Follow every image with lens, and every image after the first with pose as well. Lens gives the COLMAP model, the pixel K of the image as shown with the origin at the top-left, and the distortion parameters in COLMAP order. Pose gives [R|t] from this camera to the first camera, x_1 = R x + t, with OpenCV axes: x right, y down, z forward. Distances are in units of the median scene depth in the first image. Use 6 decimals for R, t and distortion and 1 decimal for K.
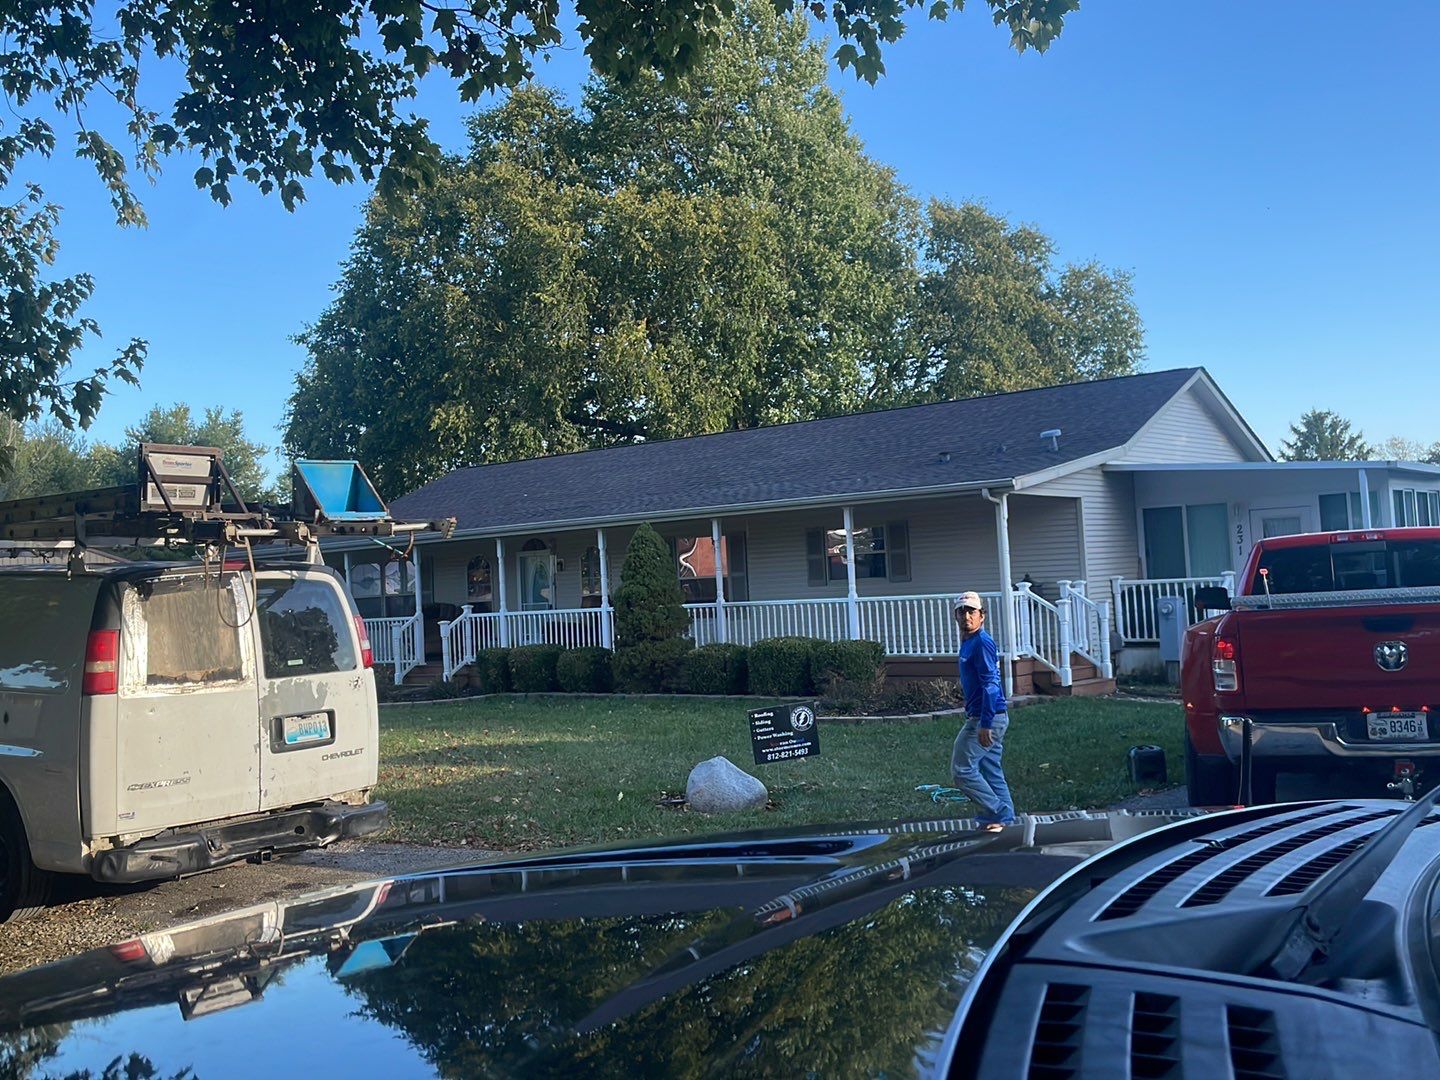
lens RADIAL K [[1390.4, 0, 723.7], [0, 1390.4, 525.6], [0, 0, 1]] dist [0.040711, -0.005660]
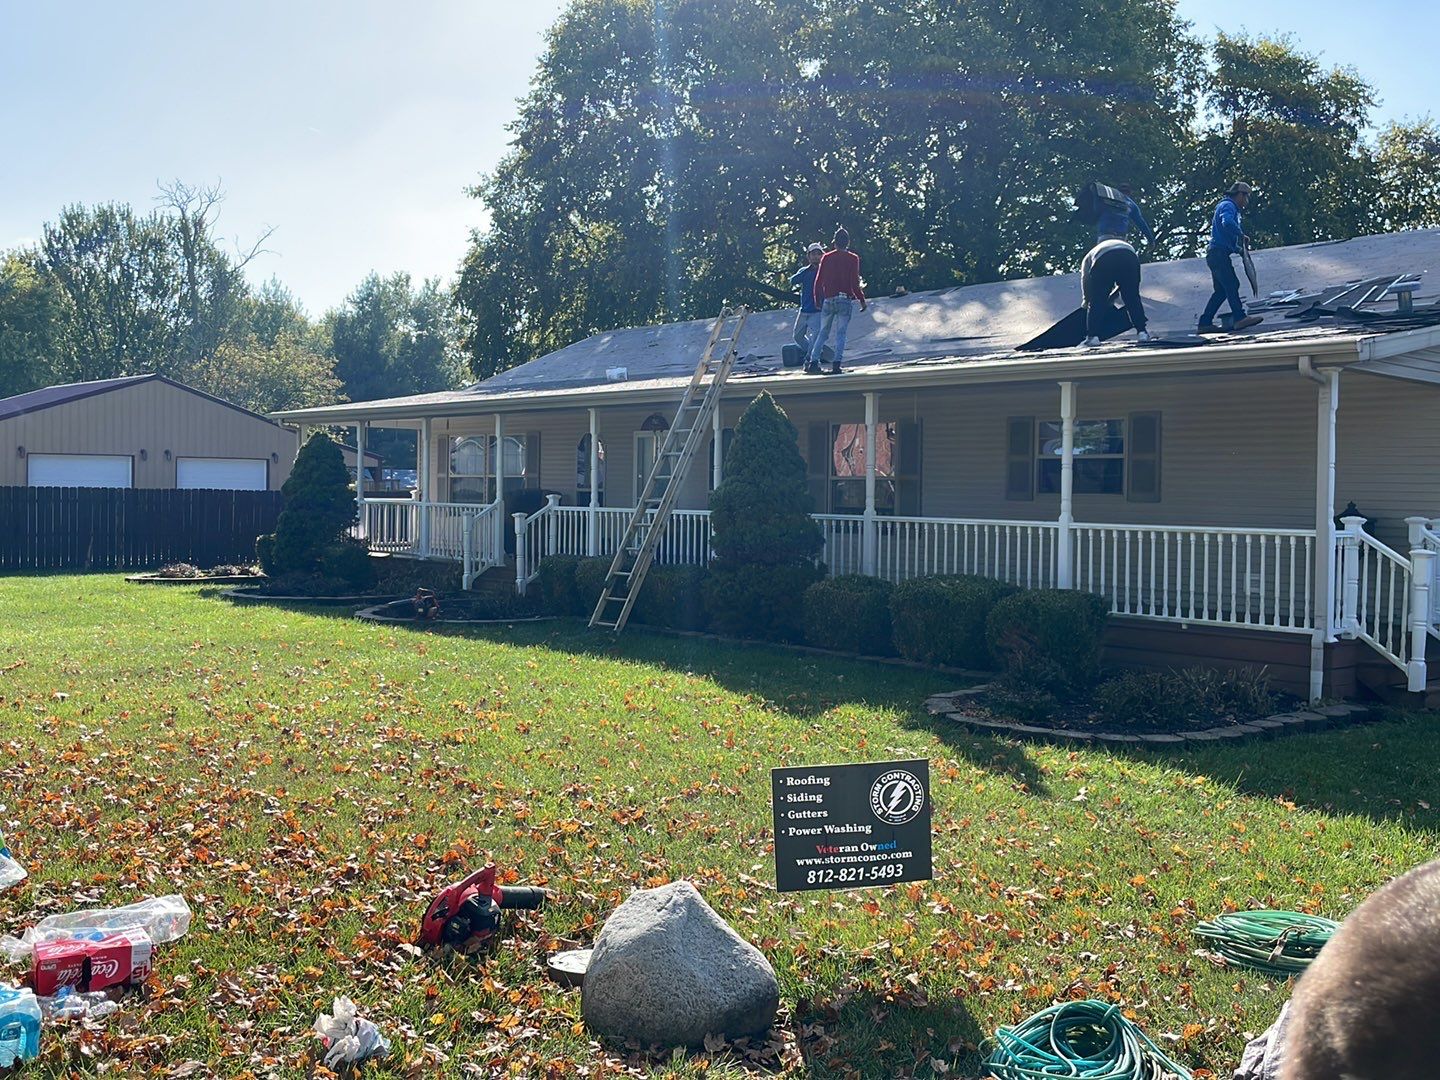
lens RADIAL K [[1385.4, 0, 720.0], [0, 1385.4, 540.0], [0, 0, 1]] dist [0.110428, -0.212416]
pose [[0.984151, 0.071837, -0.162131, 0.037587], [-0.058326, 0.994533, 0.086610, 0.012341], [0.167467, -0.075781, 0.982961, 0.311847]]
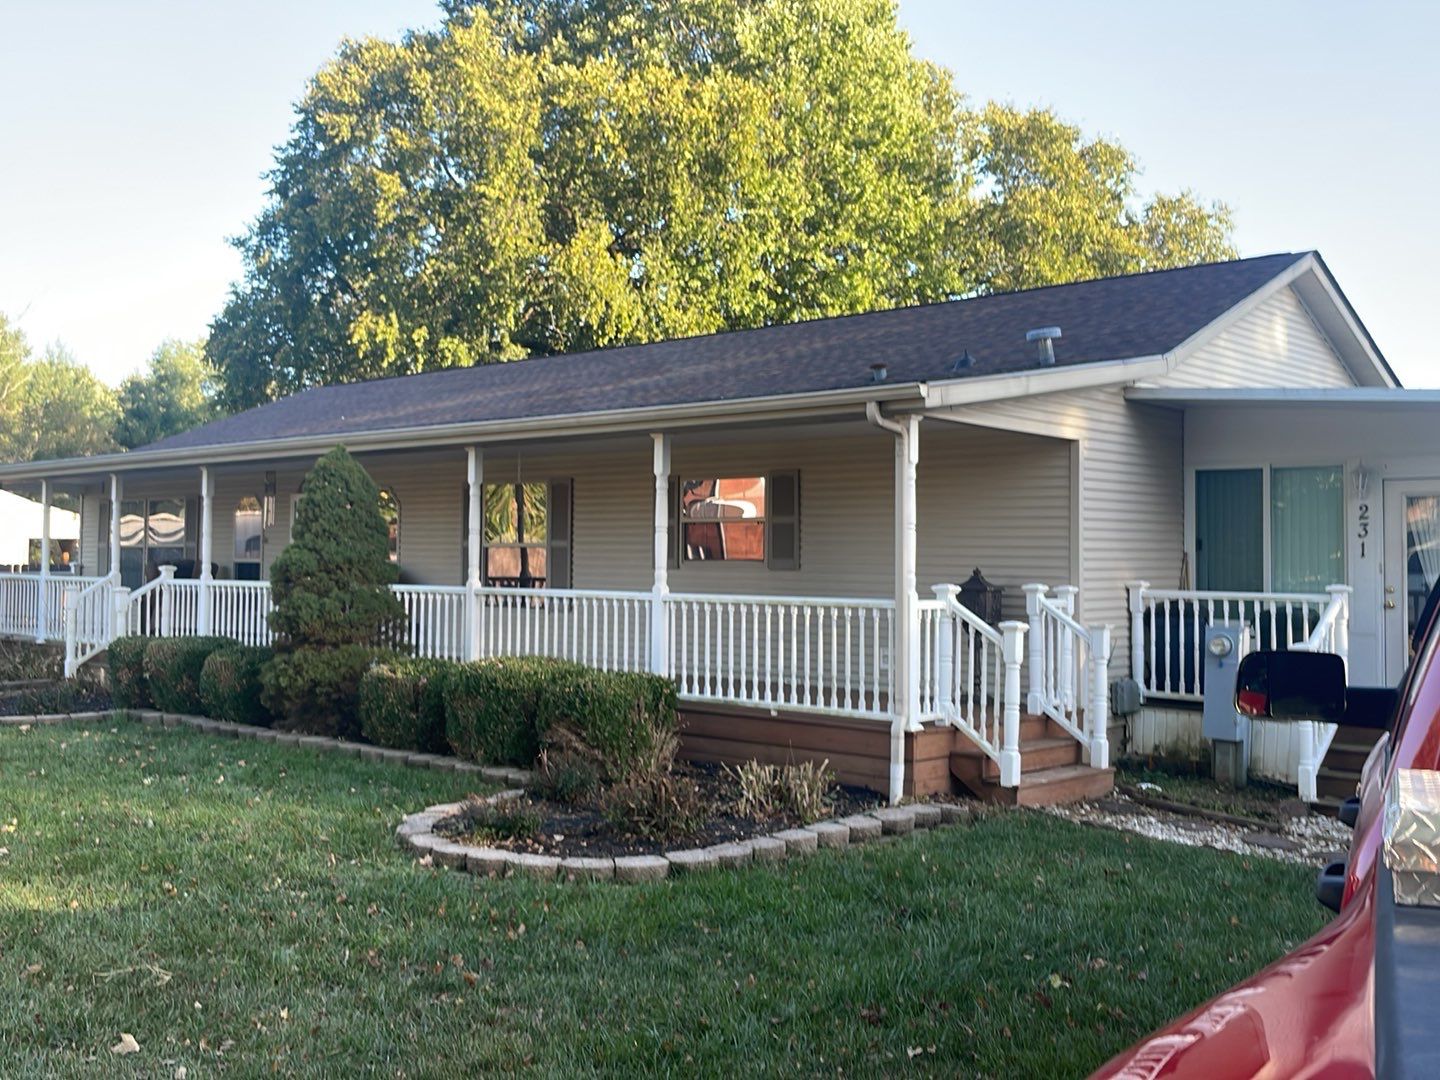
lens RADIAL K [[1385.4, 0, 720.0], [0, 1385.4, 540.0], [0, 0, 1]] dist [0.110428, -0.212416]
pose [[0.996381, 0.057308, -0.062782, 0.145426], [-0.055301, 0.997916, 0.033259, 0.009300], [0.064557, -0.029667, 0.997473, 0.414462]]
